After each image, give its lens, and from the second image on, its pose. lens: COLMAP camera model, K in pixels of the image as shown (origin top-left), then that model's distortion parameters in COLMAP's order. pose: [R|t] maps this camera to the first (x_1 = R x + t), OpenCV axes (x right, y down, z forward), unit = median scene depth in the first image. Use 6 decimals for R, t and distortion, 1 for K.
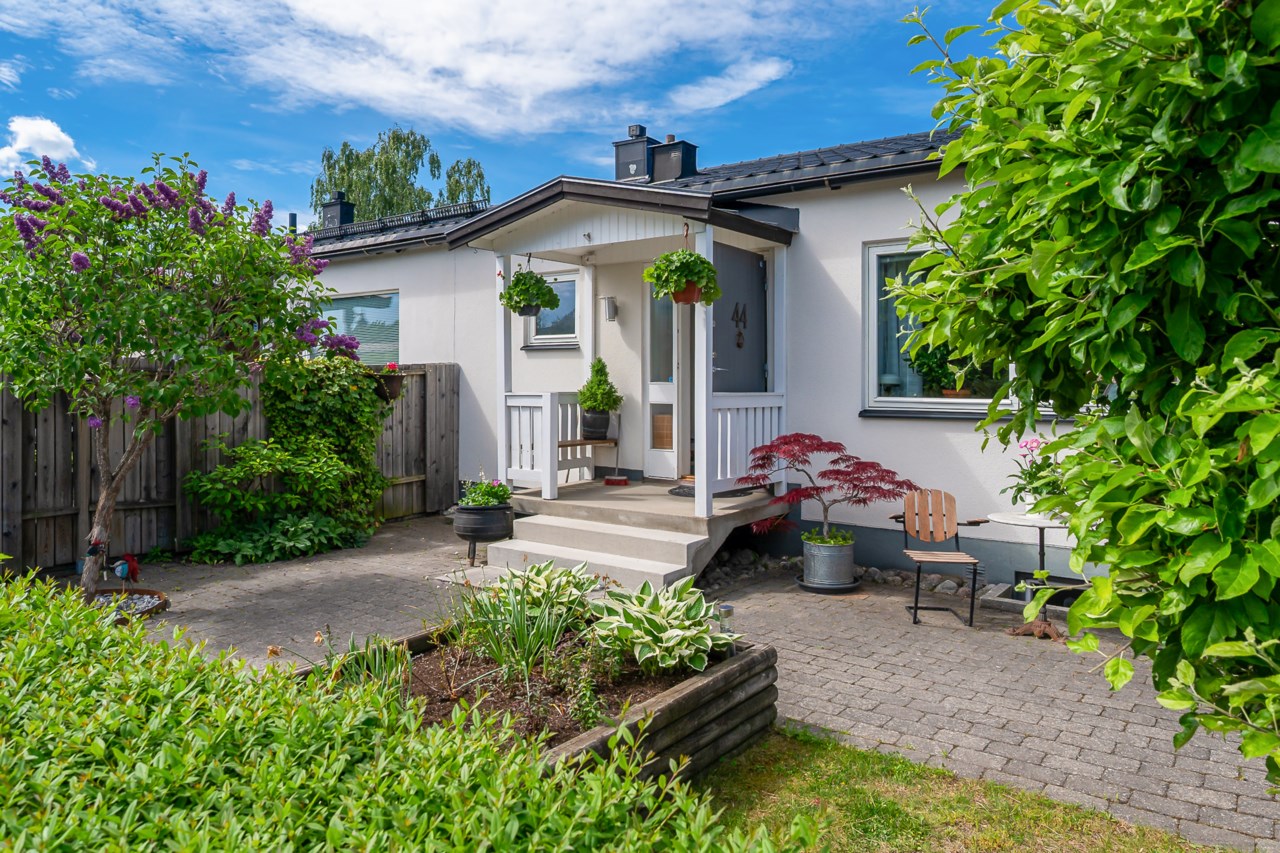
lens RADIAL K [[828.6, 0, 638.6], [0, 828.6, 386.5], [0, 0, 1]] dist [-0.008452, -0.002246]
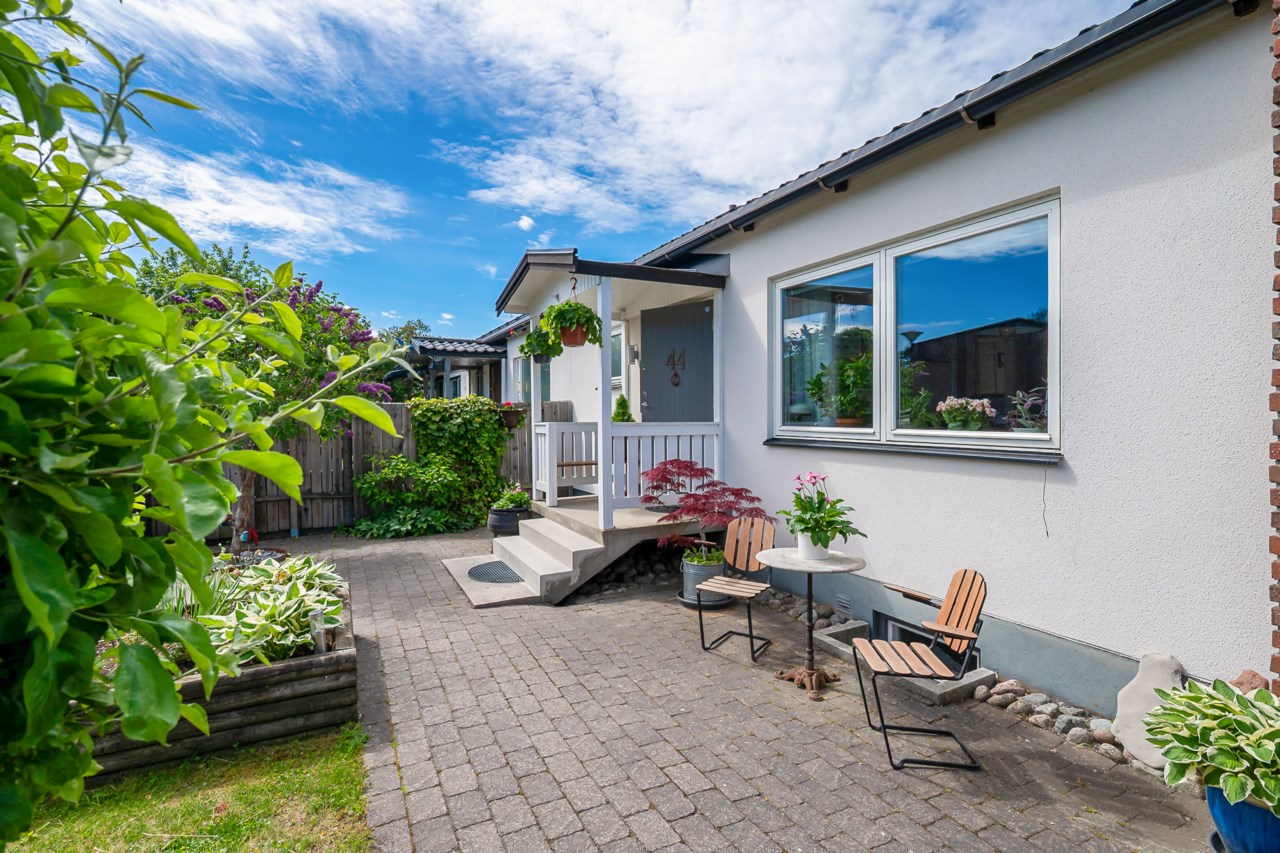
lens RADIAL K [[611.8, 0, 640.0], [0, 611.8, 426.5], [0, 0, 1]] dist [-0.000932, -0.000216]
pose [[0.903613, -0.000719, -0.428350, 0.445624], [0.006925, 0.999892, 0.012931, 0.002234], [0.428295, -0.014651, 0.903520, 0.223562]]
